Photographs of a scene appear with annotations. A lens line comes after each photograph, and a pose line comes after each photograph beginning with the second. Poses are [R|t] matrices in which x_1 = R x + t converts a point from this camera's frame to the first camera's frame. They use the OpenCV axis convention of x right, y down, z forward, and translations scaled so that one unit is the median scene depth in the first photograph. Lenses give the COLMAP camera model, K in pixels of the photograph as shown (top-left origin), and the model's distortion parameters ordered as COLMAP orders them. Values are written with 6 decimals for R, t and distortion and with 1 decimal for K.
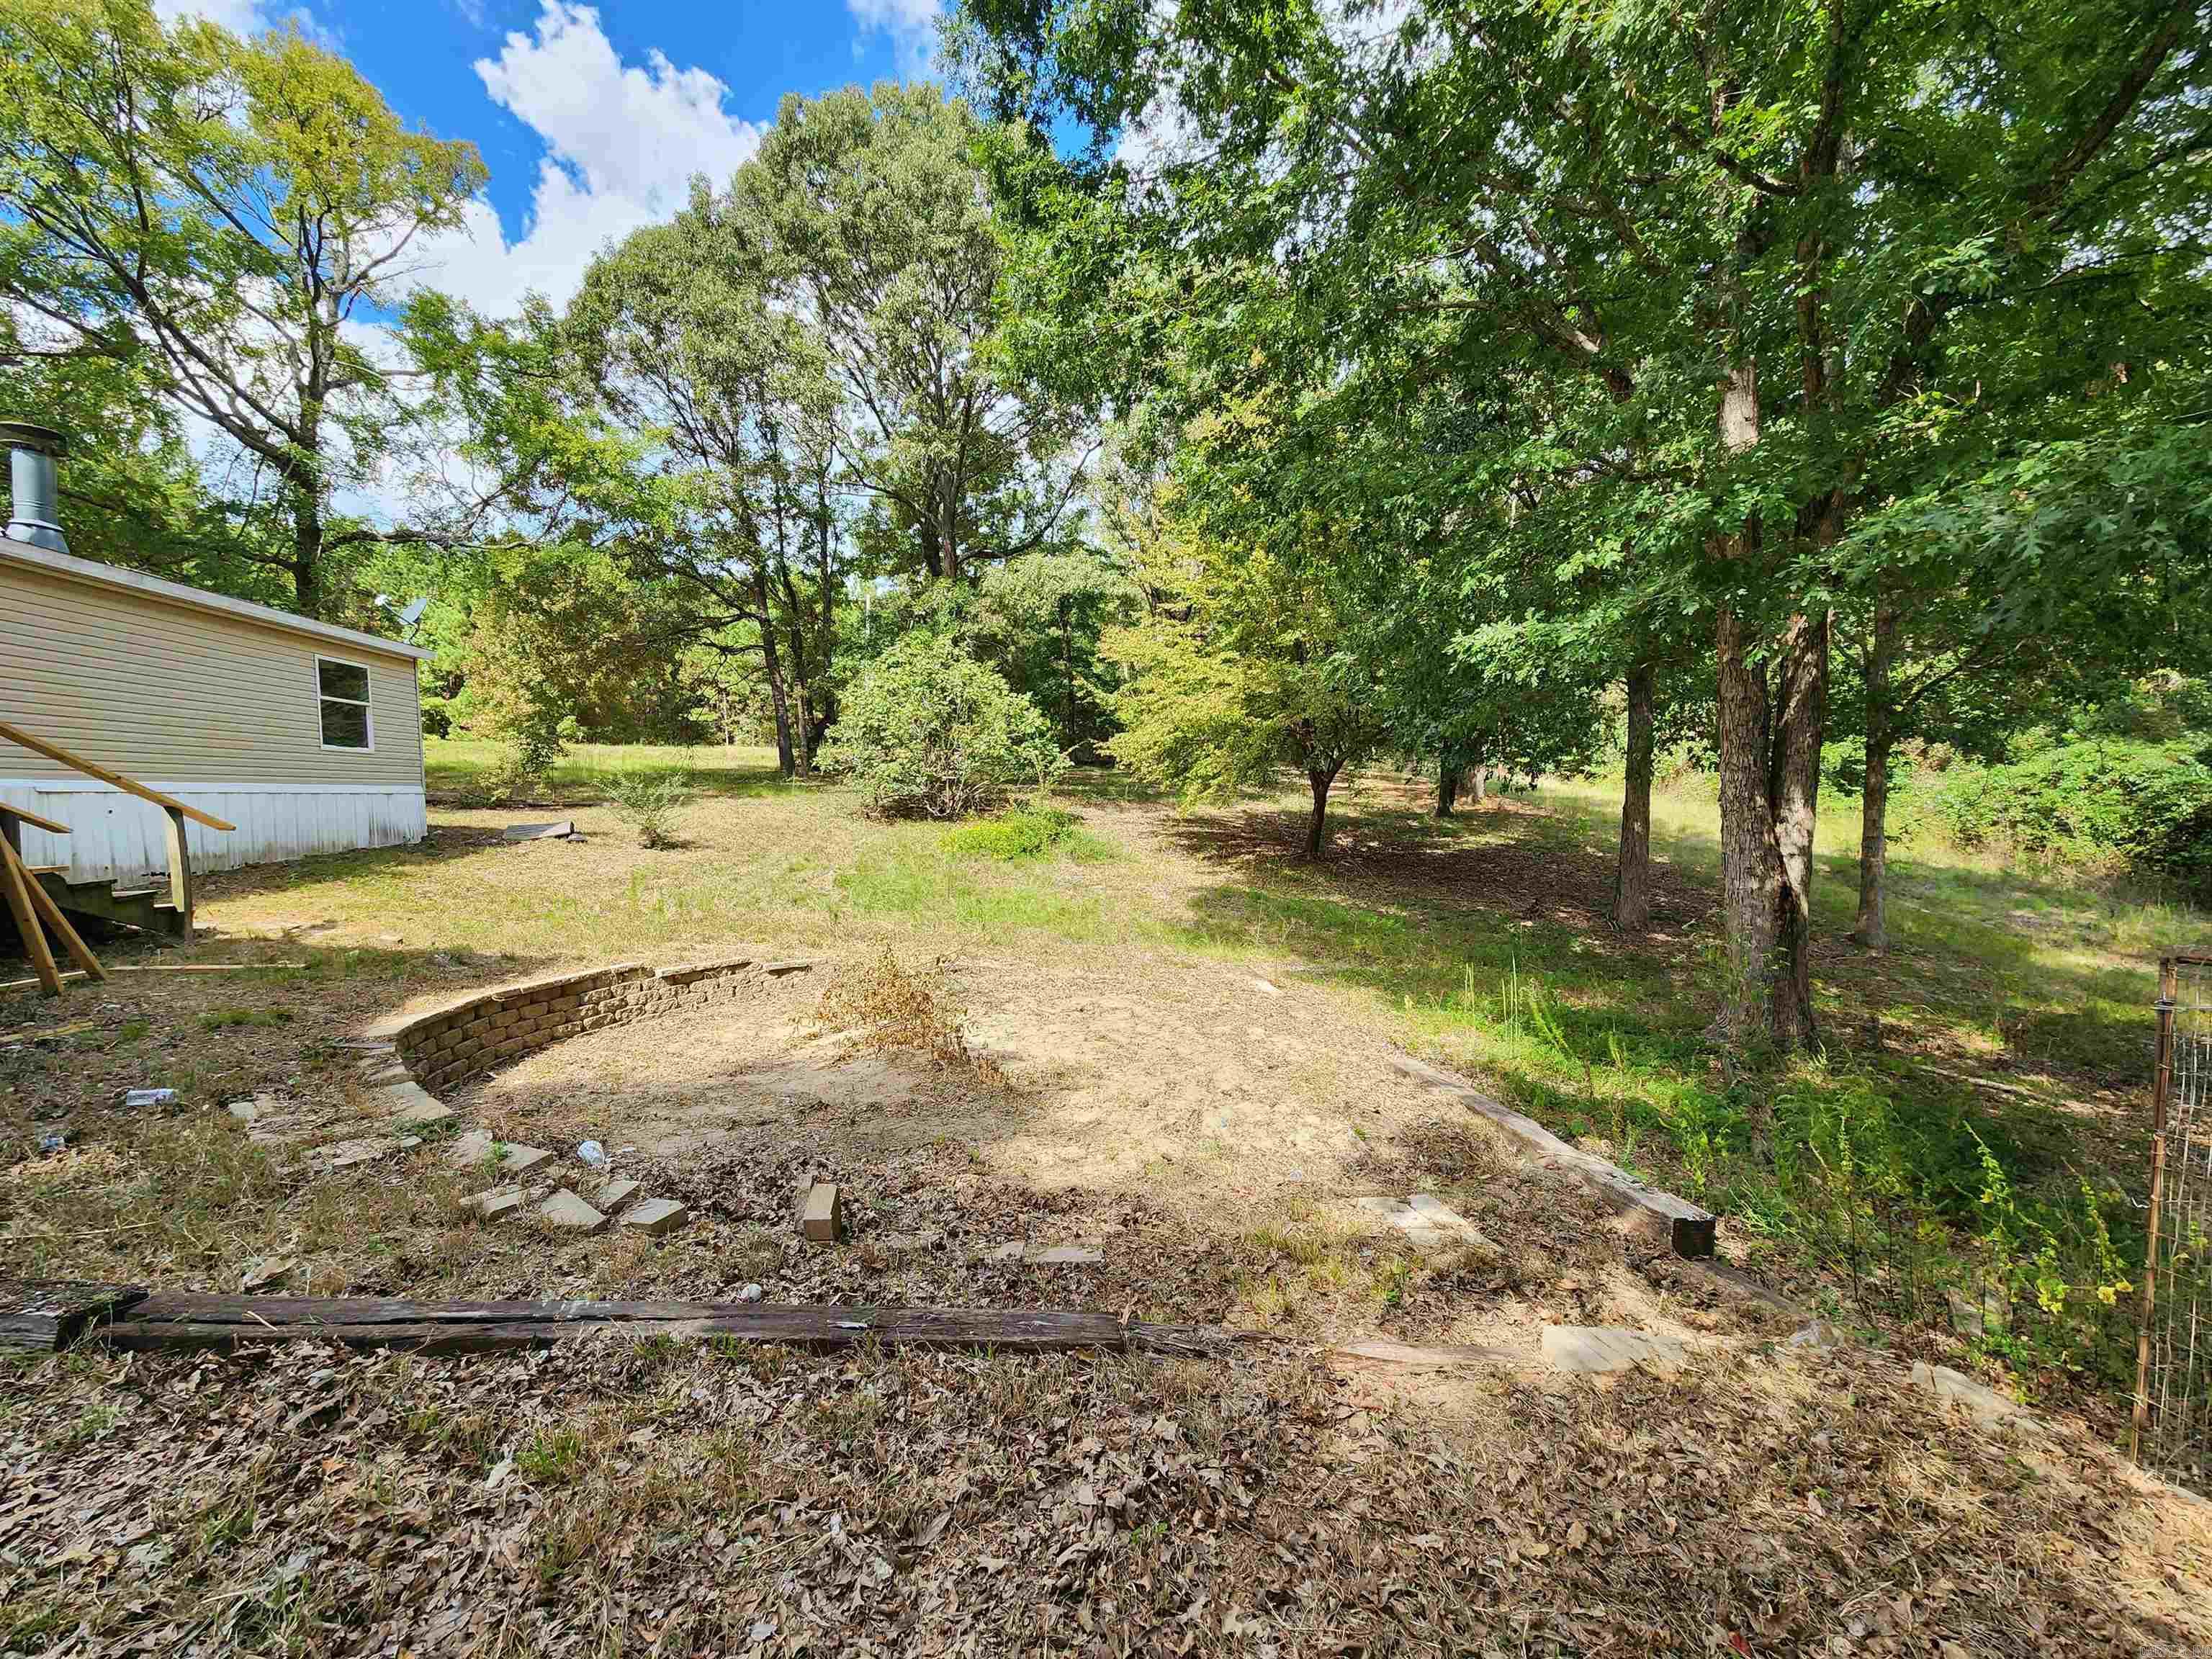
lens RADIAL K [[896.4, 0, 1106.1], [0, 896.4, 821.2], [0, 0, 1]] dist [-0.009877, 0.003299]
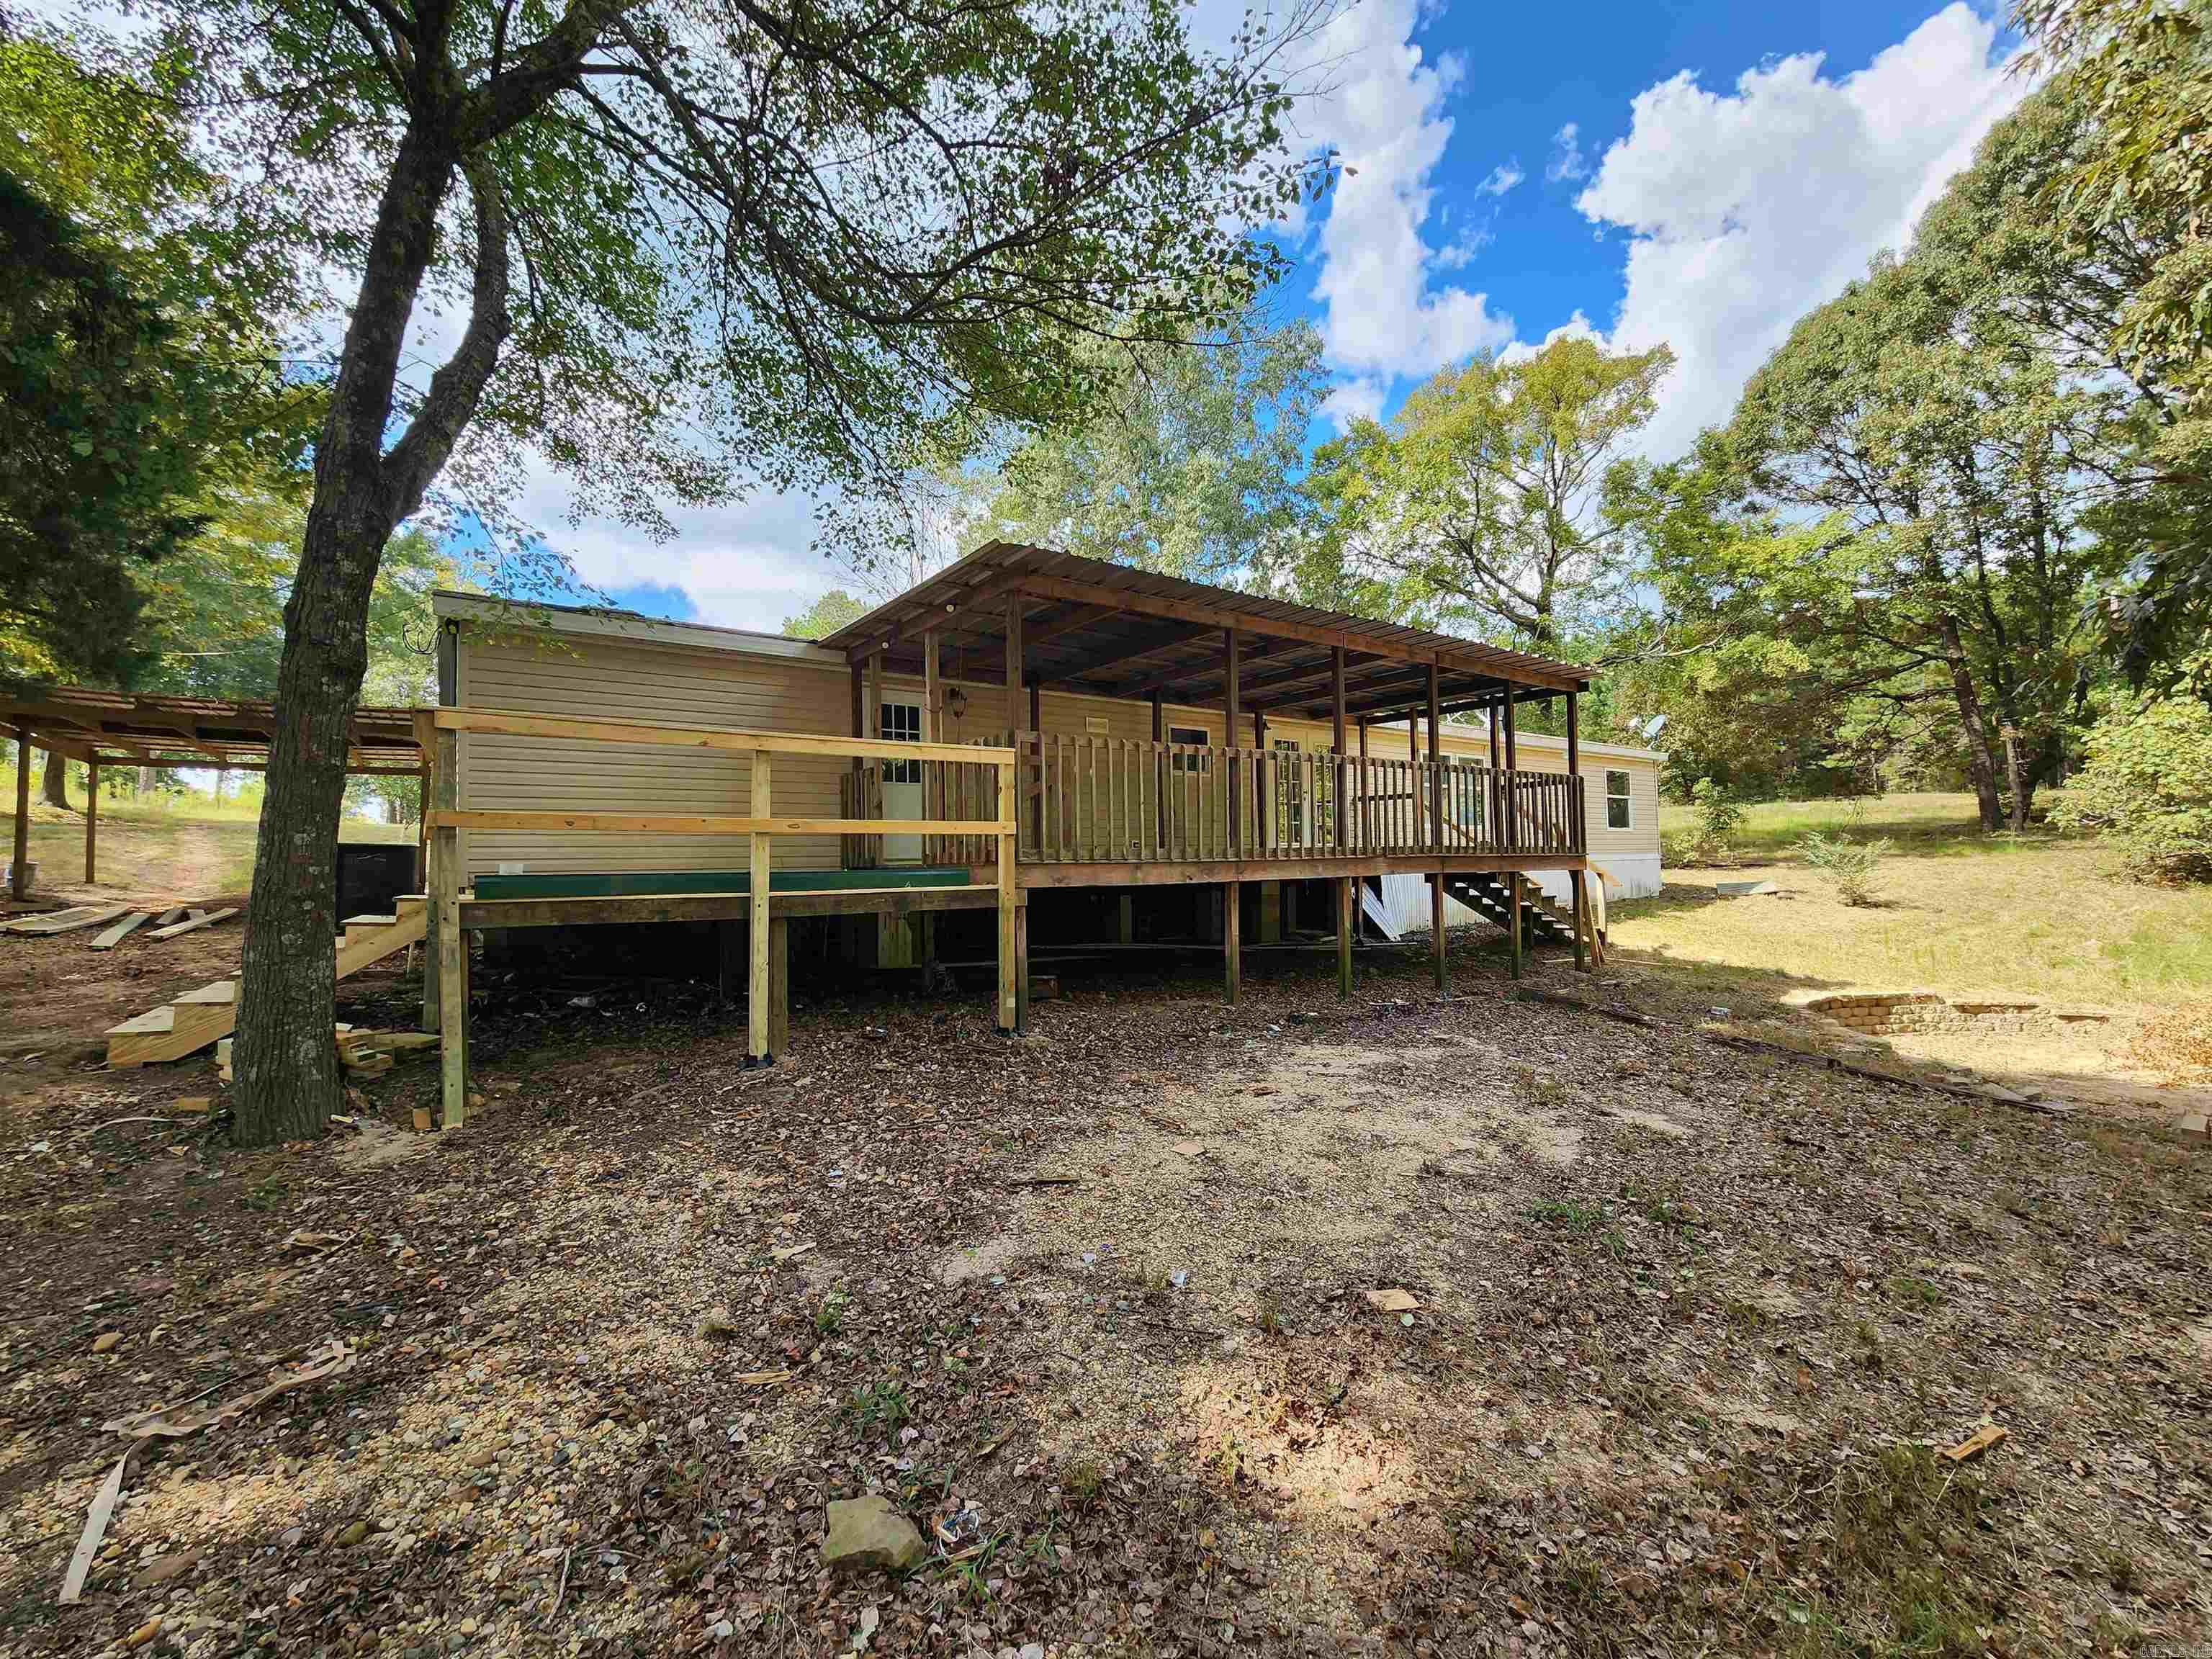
lens RADIAL K [[896.4, 0, 1108.6], [0, 896.4, 836.0], [0, 0, 1]] dist [-0.009877, 0.003299]
pose [[0.453783, -0.027389, -0.890691, 0.039720], [-0.010775, 0.999286, -0.036218, -0.005195], [0.891047, 0.026032, 0.453164, -0.239411]]
